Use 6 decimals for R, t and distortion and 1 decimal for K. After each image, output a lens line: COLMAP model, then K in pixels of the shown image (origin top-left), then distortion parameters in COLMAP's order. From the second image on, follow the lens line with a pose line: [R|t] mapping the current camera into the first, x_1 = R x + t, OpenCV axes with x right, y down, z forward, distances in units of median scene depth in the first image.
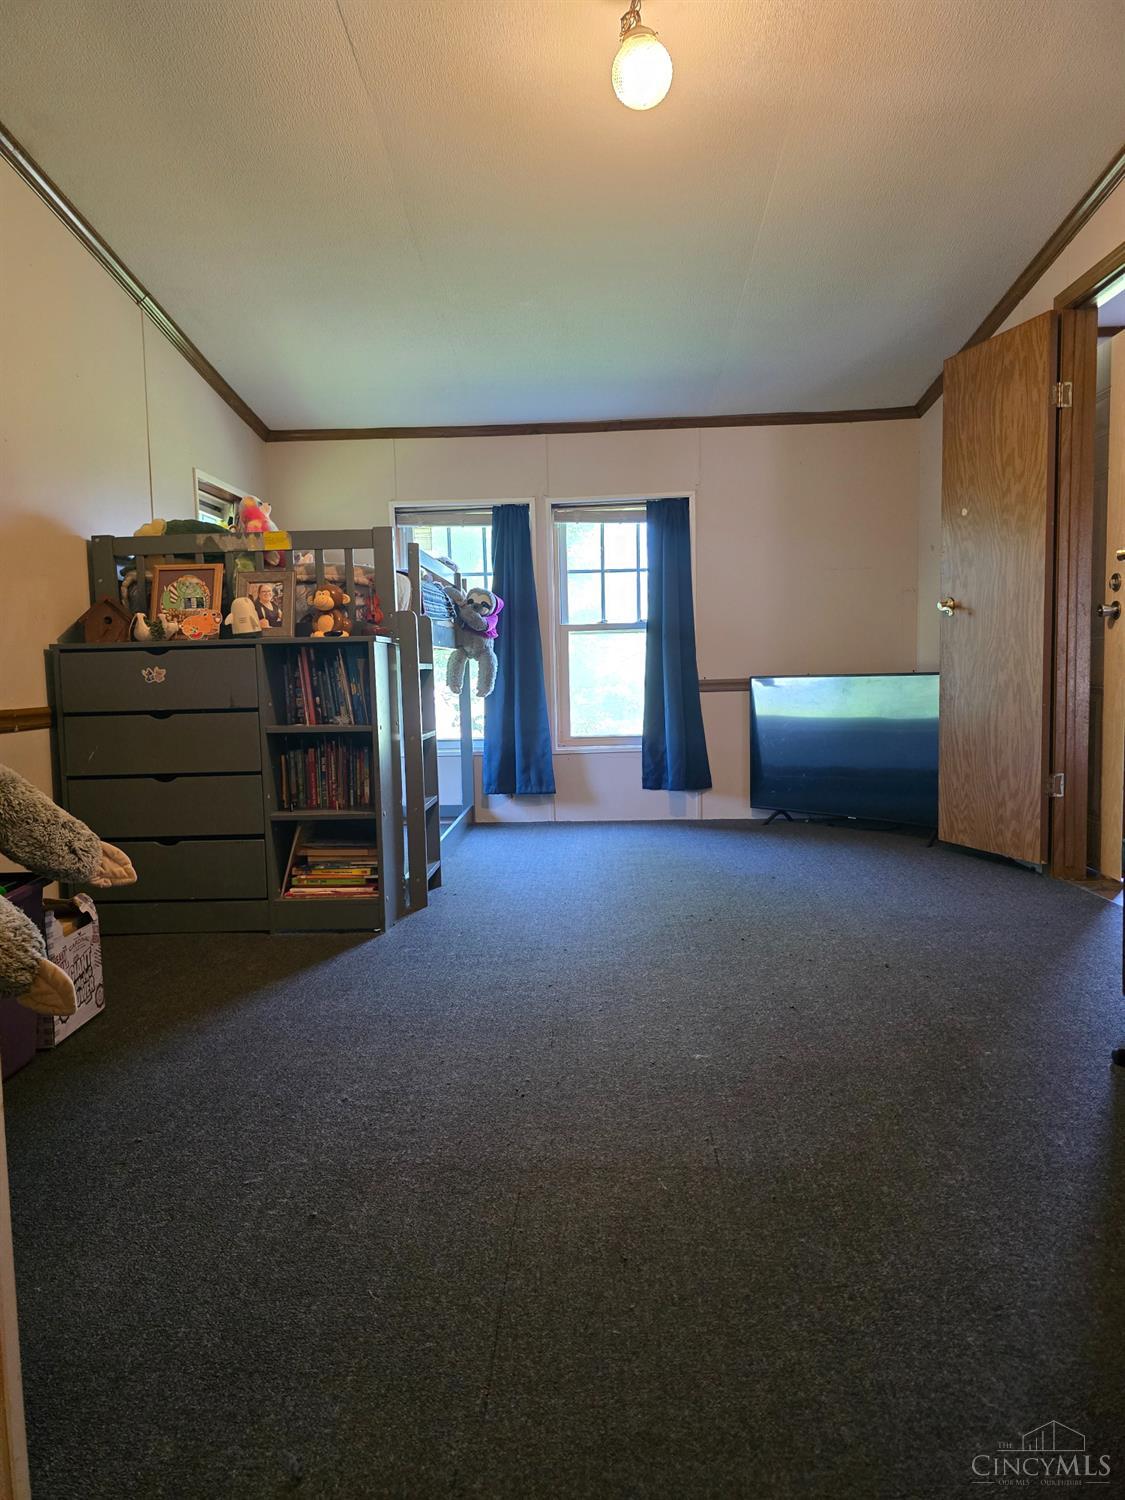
lens RADIAL K [[1015.2, 0, 556.6], [0, 1015.2, 754.0], [0, 0, 1]] dist [0.054818, -0.017808]
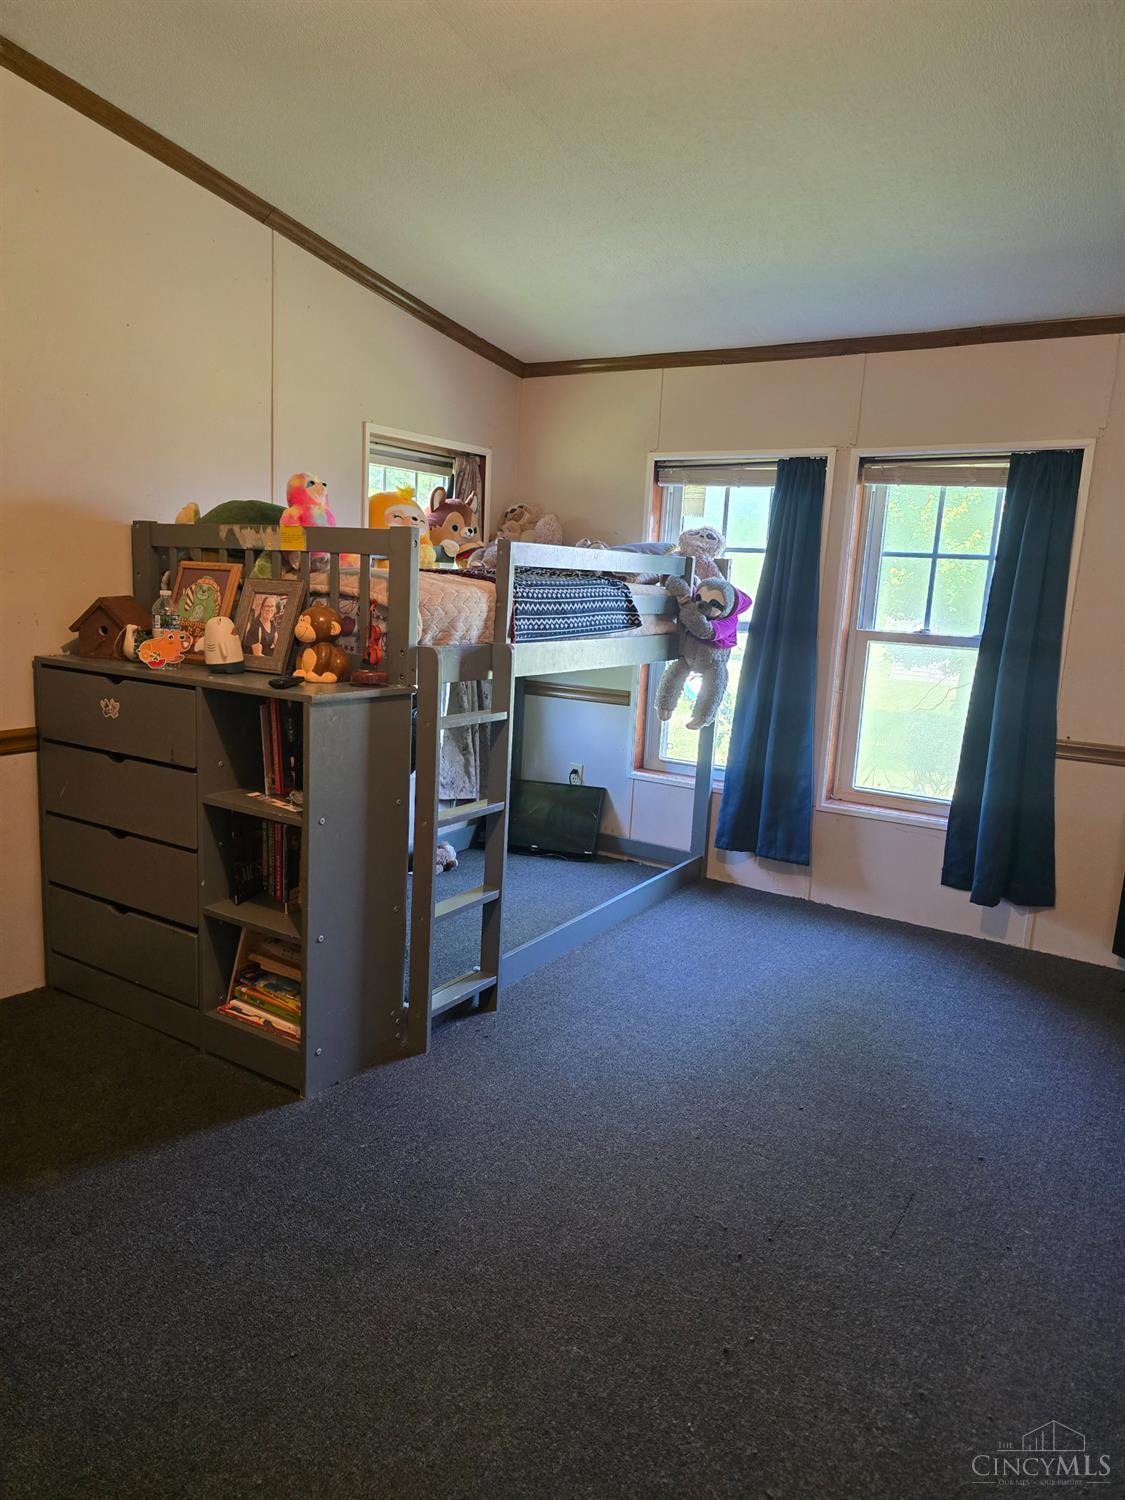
lens RADIAL K [[1015.2, 0, 574.2], [0, 1015.2, 740.6], [0, 0, 1]] dist [0.054818, -0.017808]
pose [[0.861552, 0.150700, -0.484786, 0.194461], [-0.110606, 0.987706, 0.110470, -0.111128], [0.495474, -0.041555, 0.867628, 0.292755]]
